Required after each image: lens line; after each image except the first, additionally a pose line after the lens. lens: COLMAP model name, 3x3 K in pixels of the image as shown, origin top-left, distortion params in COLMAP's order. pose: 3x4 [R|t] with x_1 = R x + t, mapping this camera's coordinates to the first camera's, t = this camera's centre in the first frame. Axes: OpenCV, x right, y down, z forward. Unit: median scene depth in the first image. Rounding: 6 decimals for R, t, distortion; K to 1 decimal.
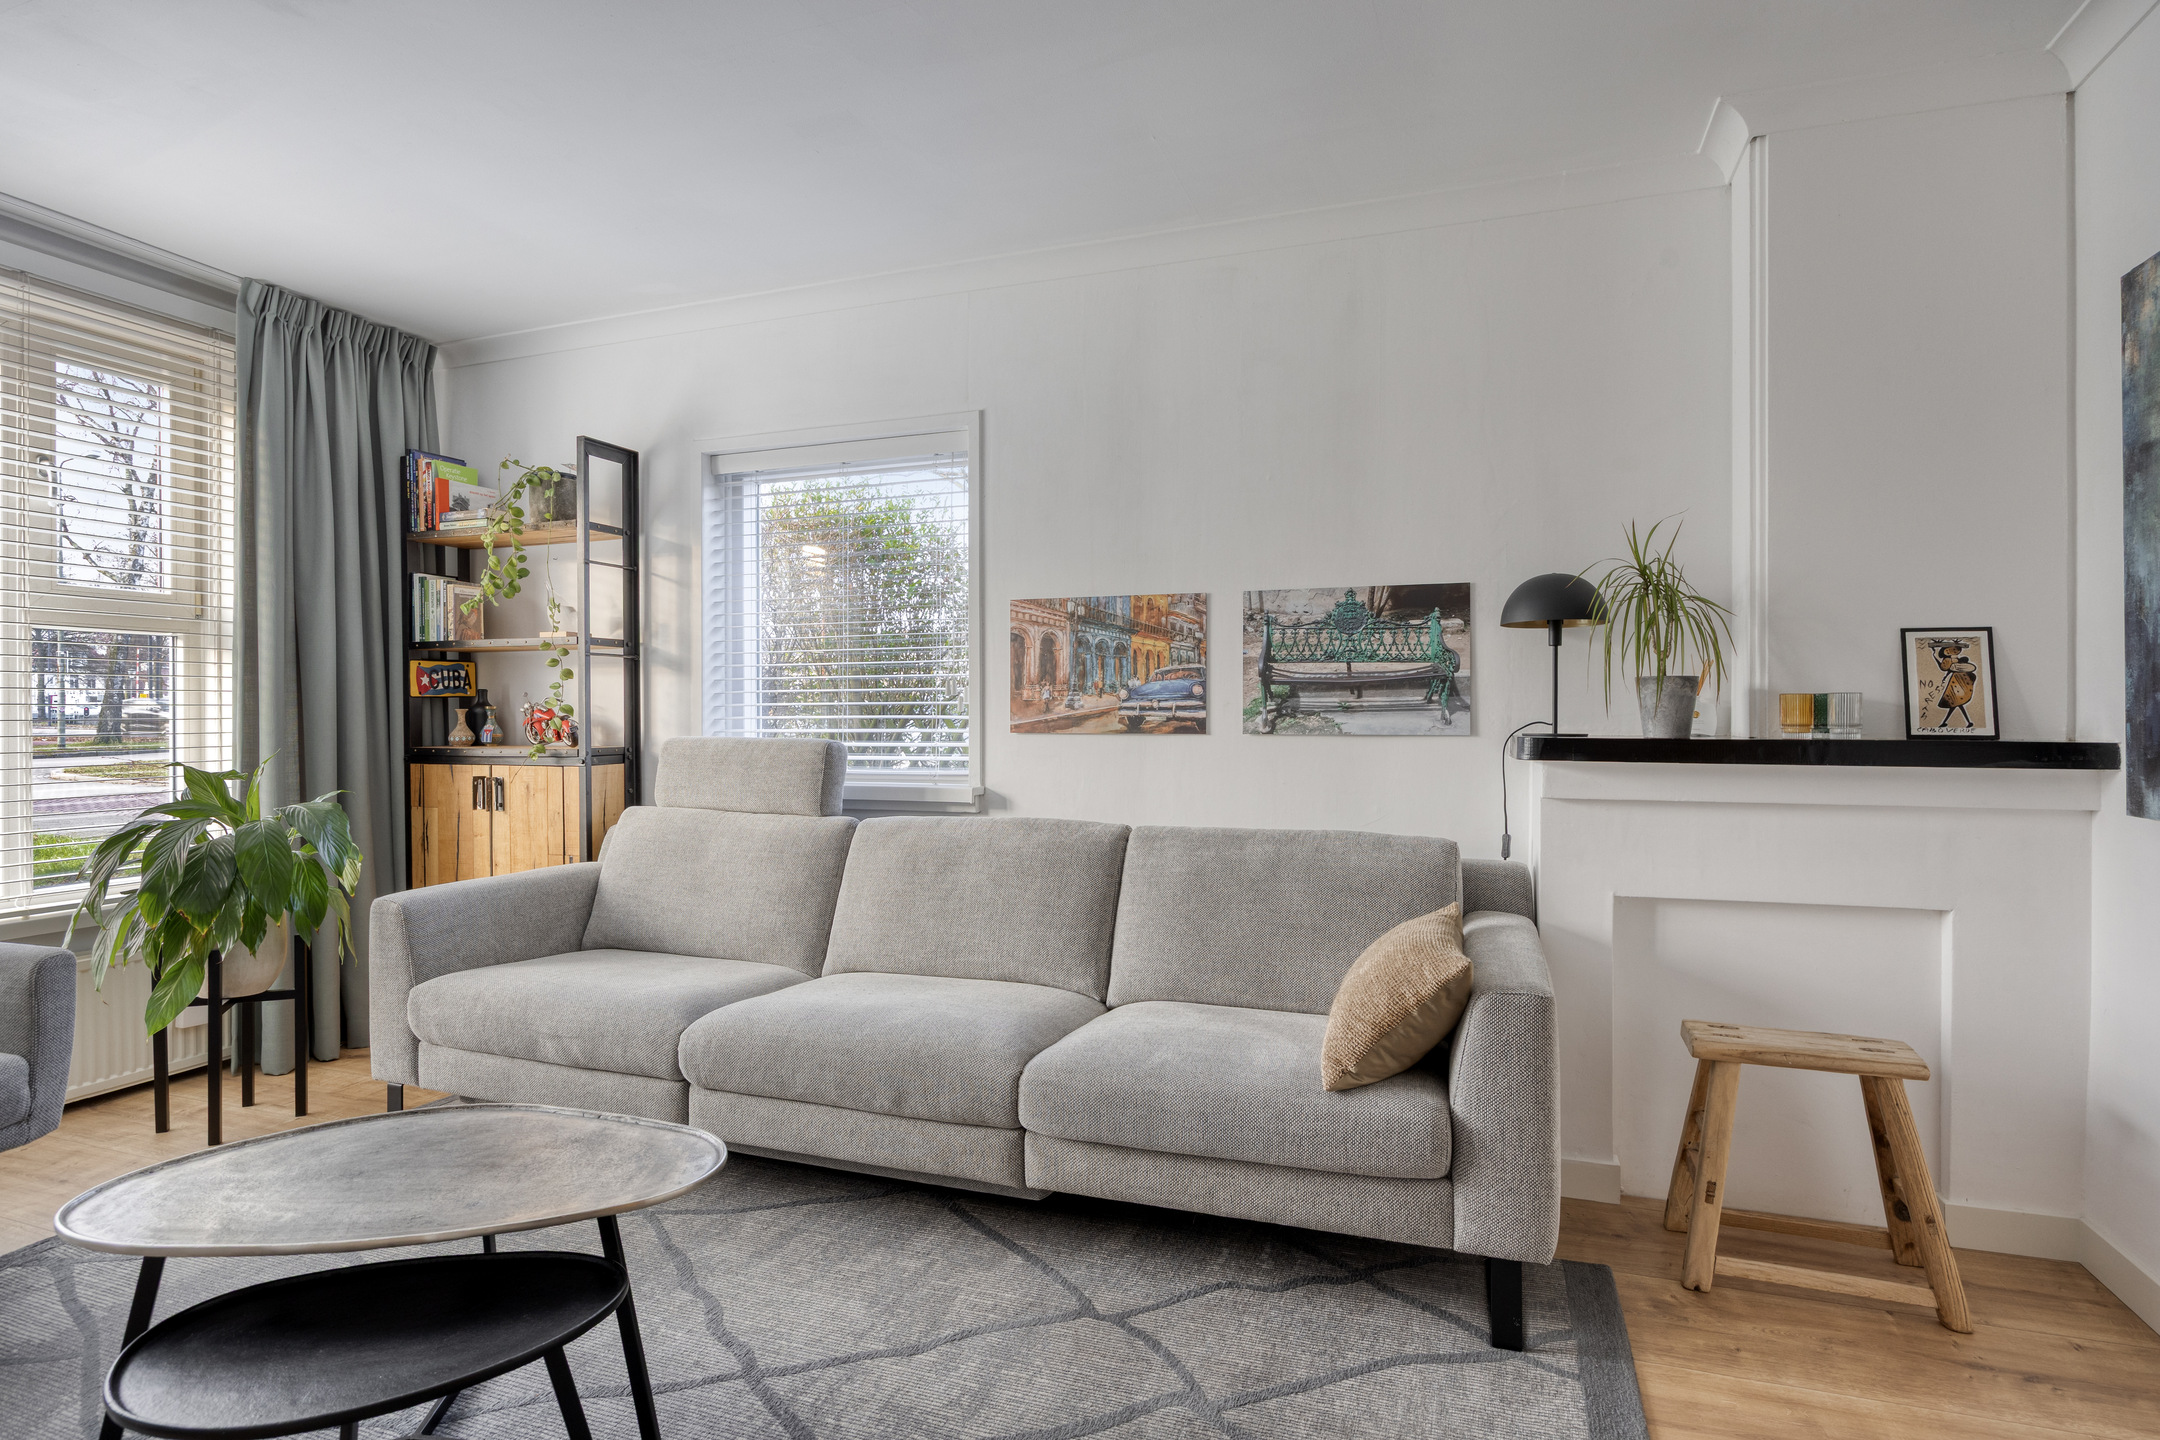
lens RADIAL K [[1109.9, 0, 1089.9], [0, 1109.9, 720.8], [0, 0, 1]] dist [-0.018226, 0.003980]
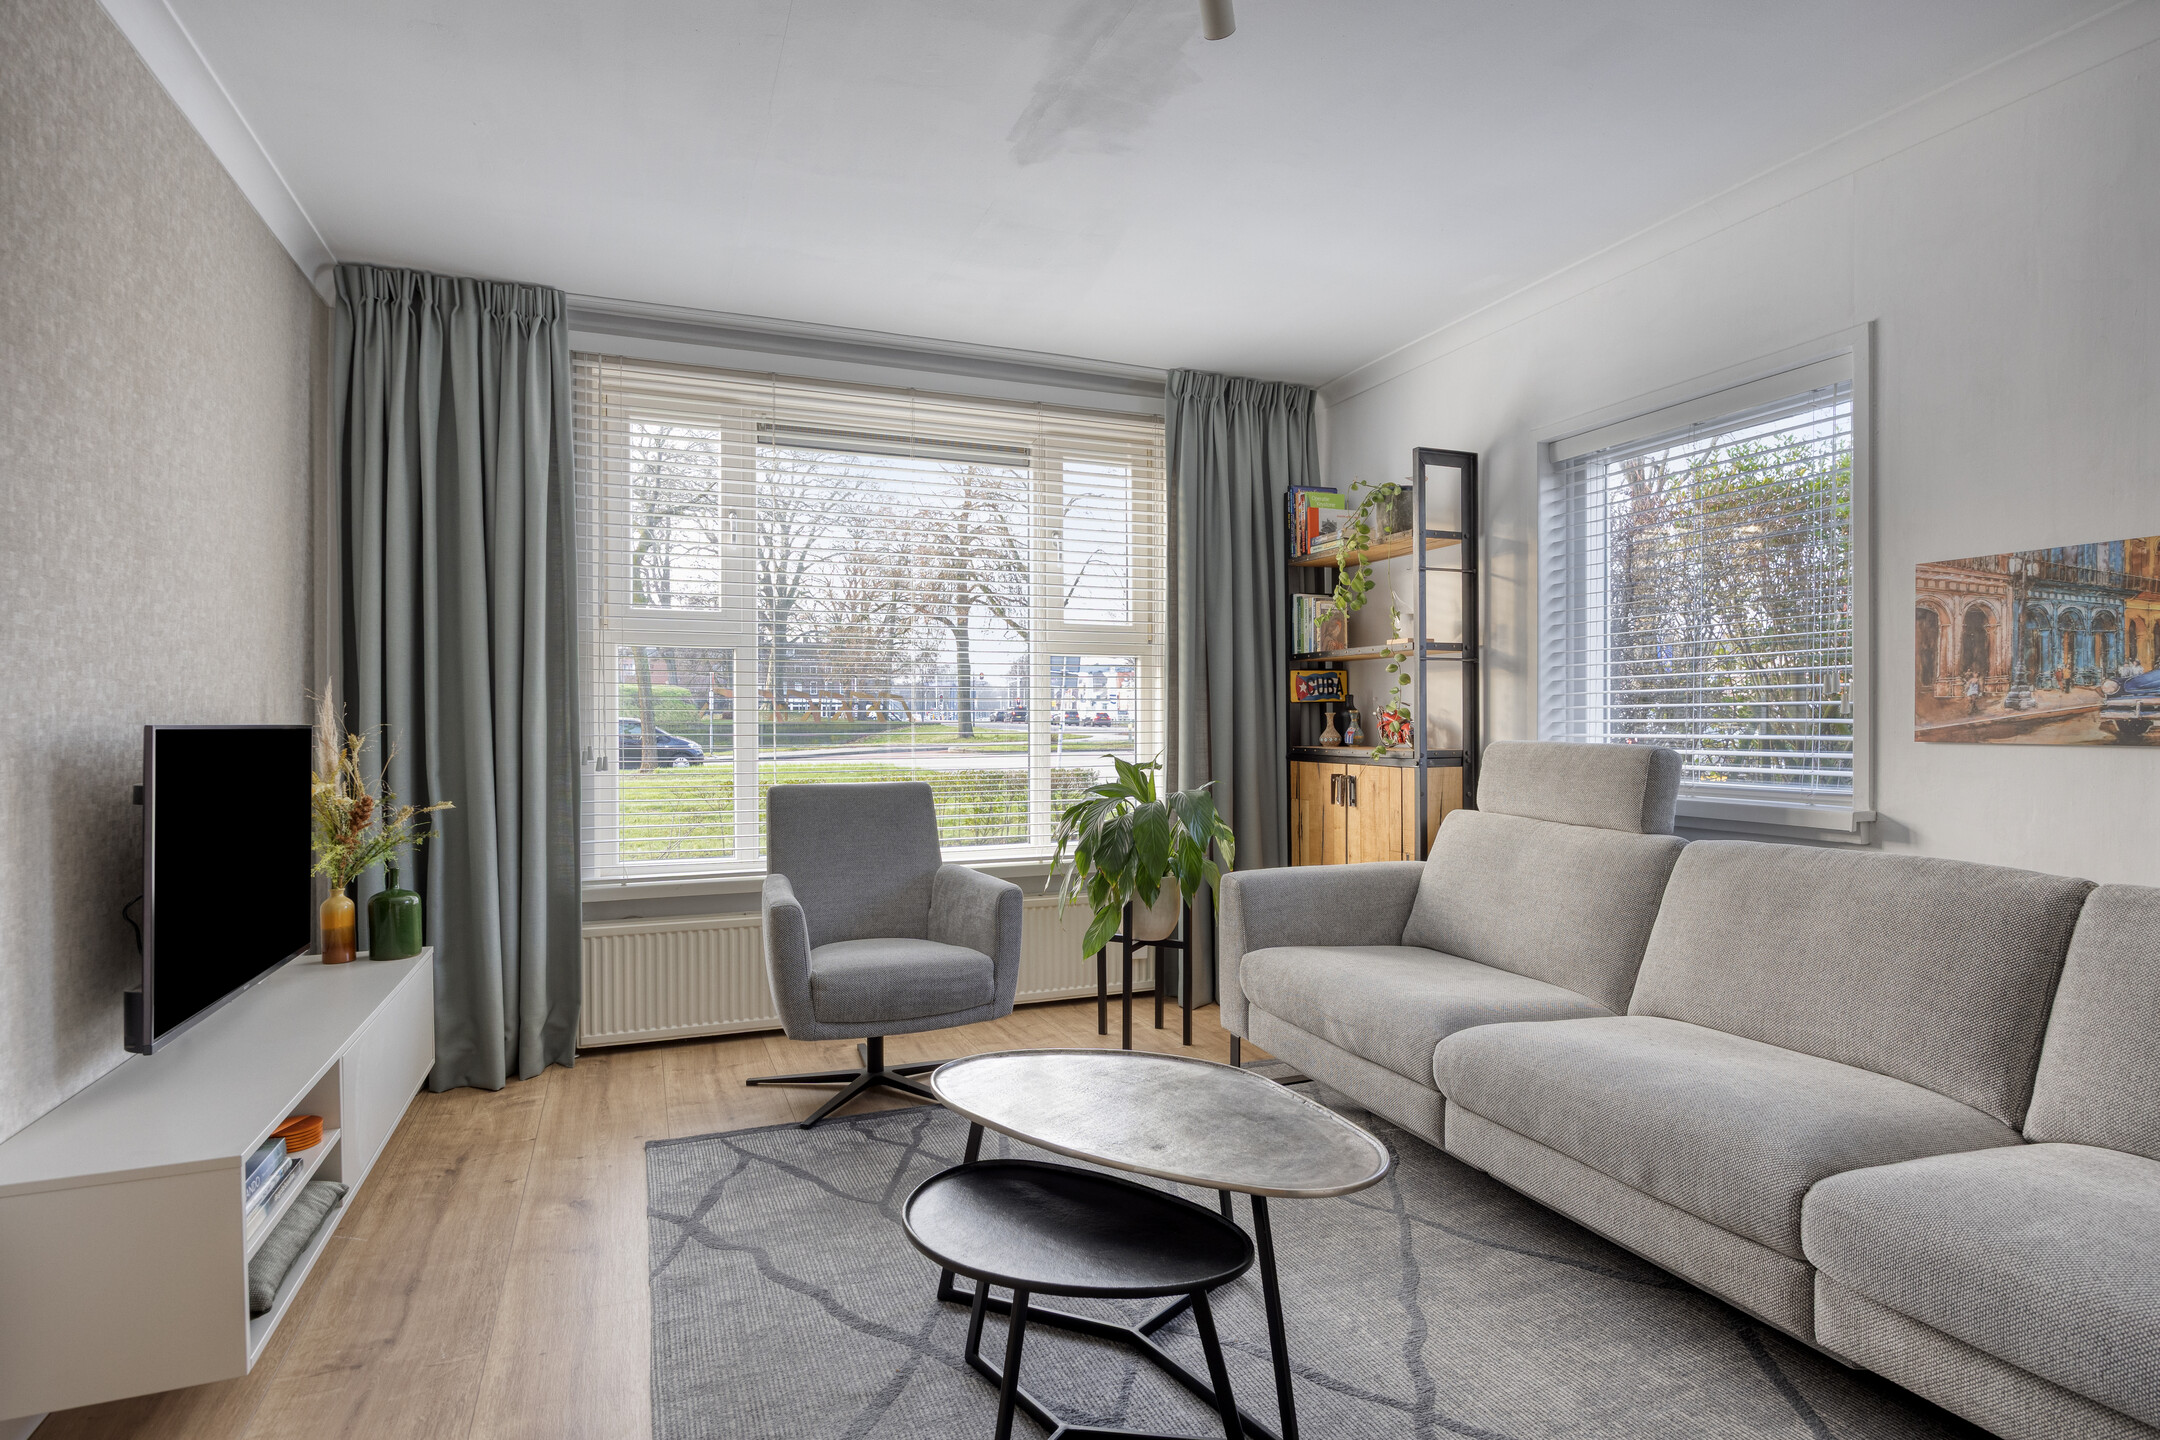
lens RADIAL K [[1109.9, 0, 1081.1], [0, 1109.9, 728.5], [0, 0, 1]] dist [-0.018226, 0.003980]
pose [[0.659677, 0.006717, -0.751519, 0.117429], [-0.003930, 0.999977, 0.005488, -0.000012], [0.751539, -0.000667, 0.659688, 0.087903]]
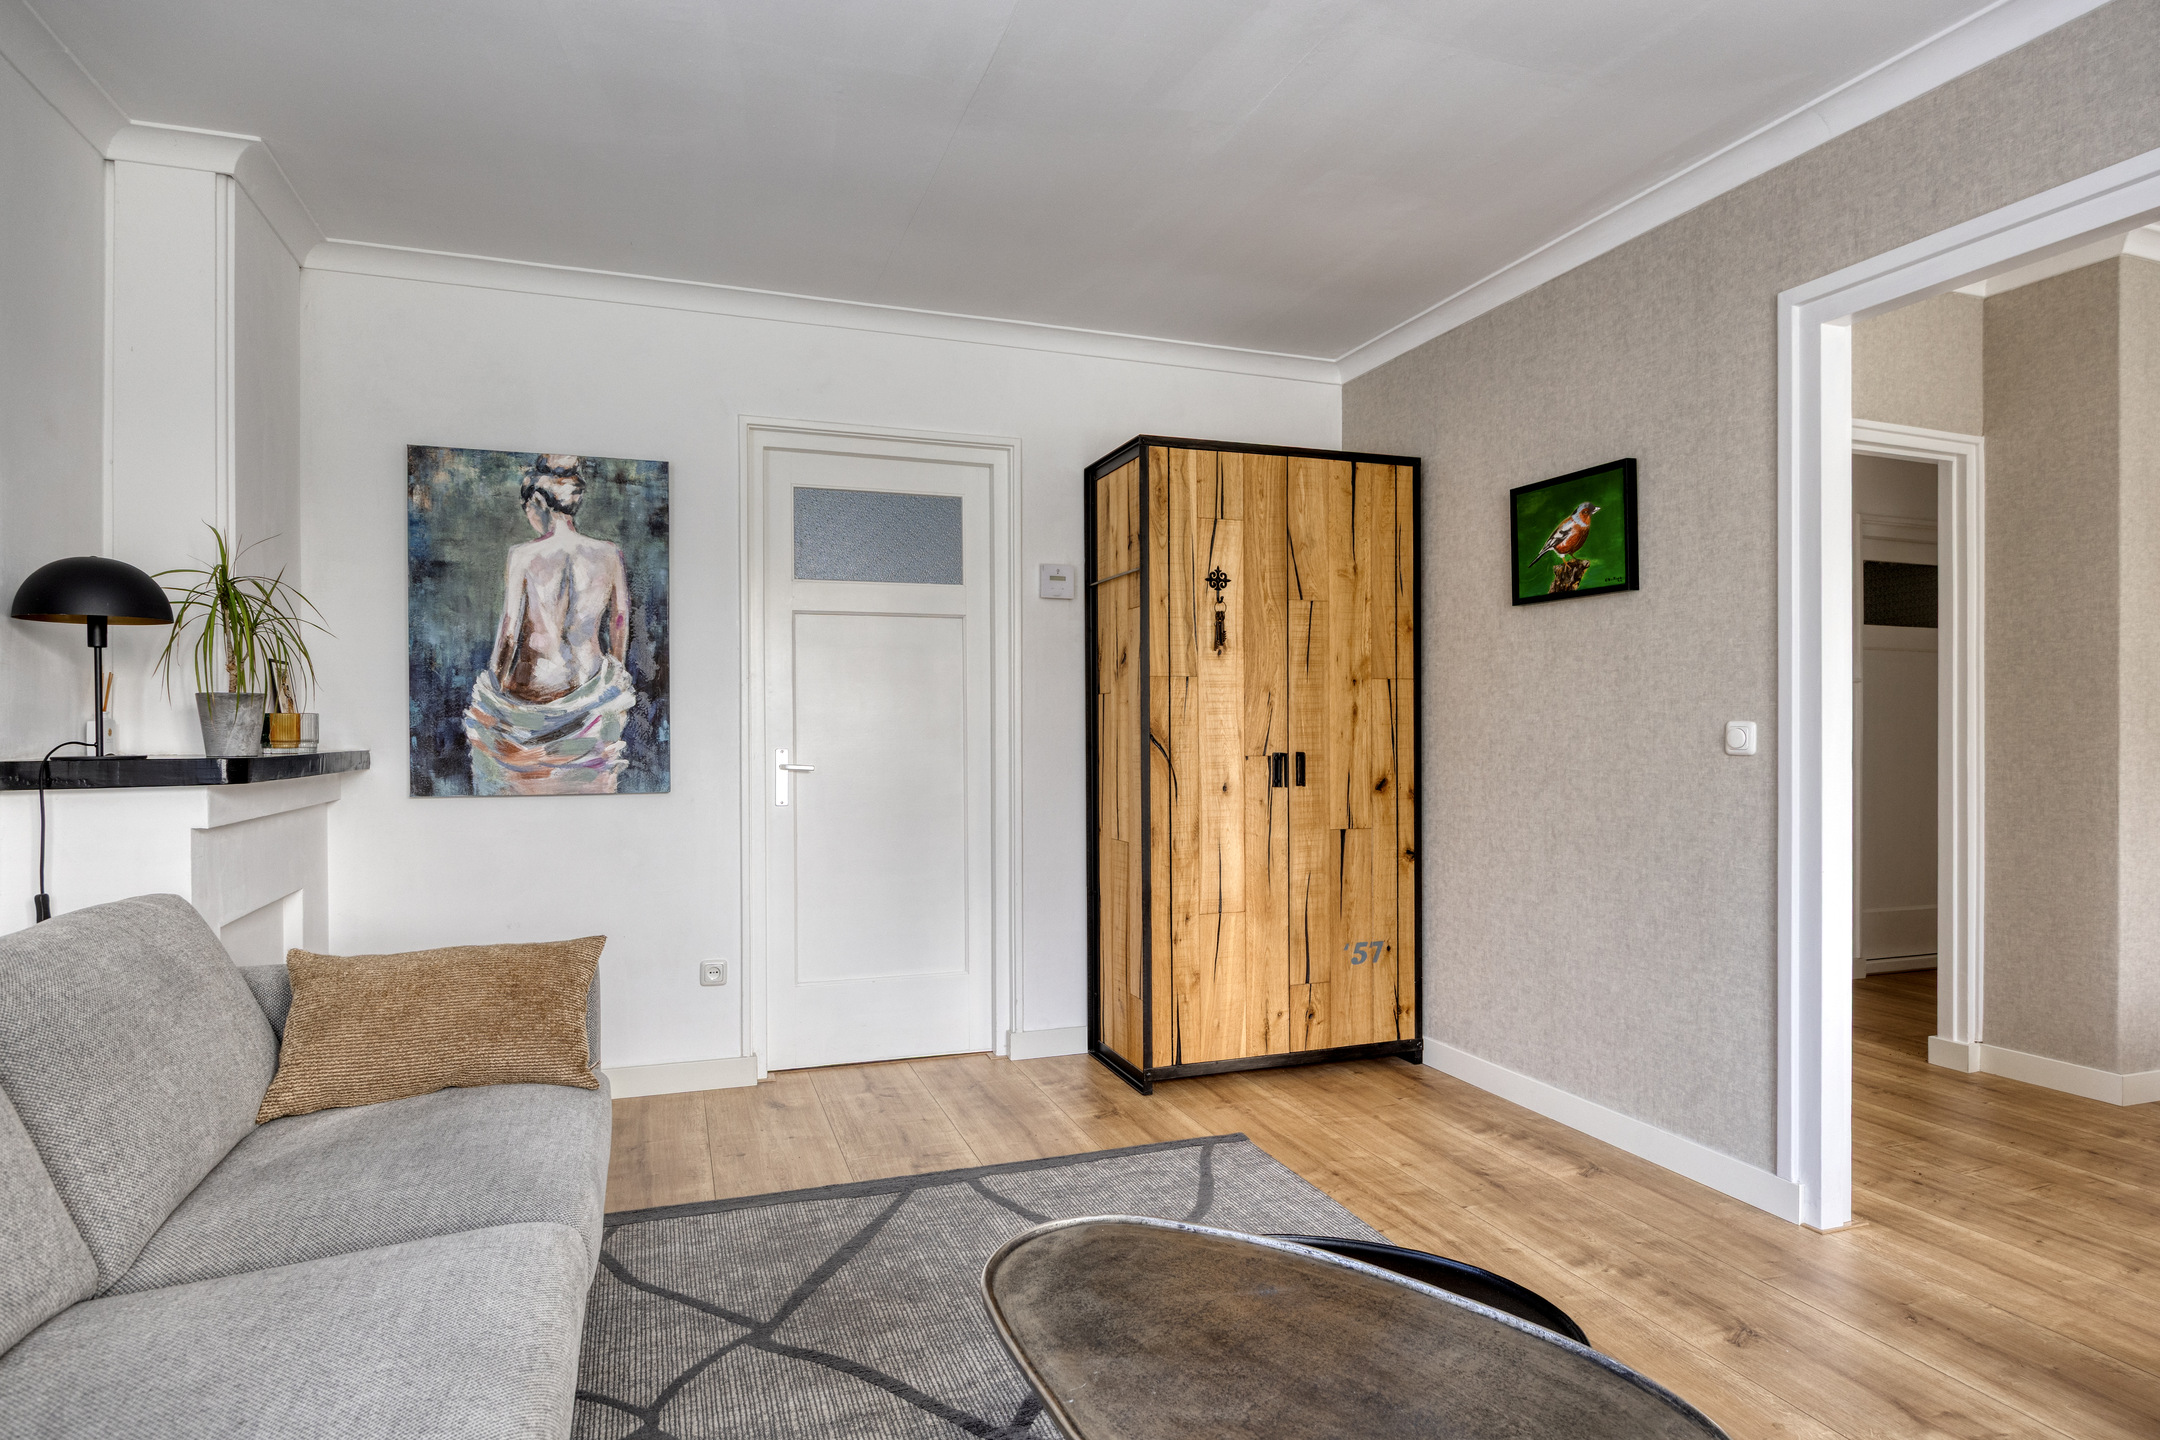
lens RADIAL K [[1172.4, 0, 1073.9], [0, 1172.4, 728.4], [0, 0, 1]] dist [-0.008822, -0.001531]
pose [[-0.622976, 0.002278, 0.782238, -0.230062], [0.007730, 0.999965, 0.003244, -0.002059], [-0.782203, 0.008068, -0.622972, 0.327133]]
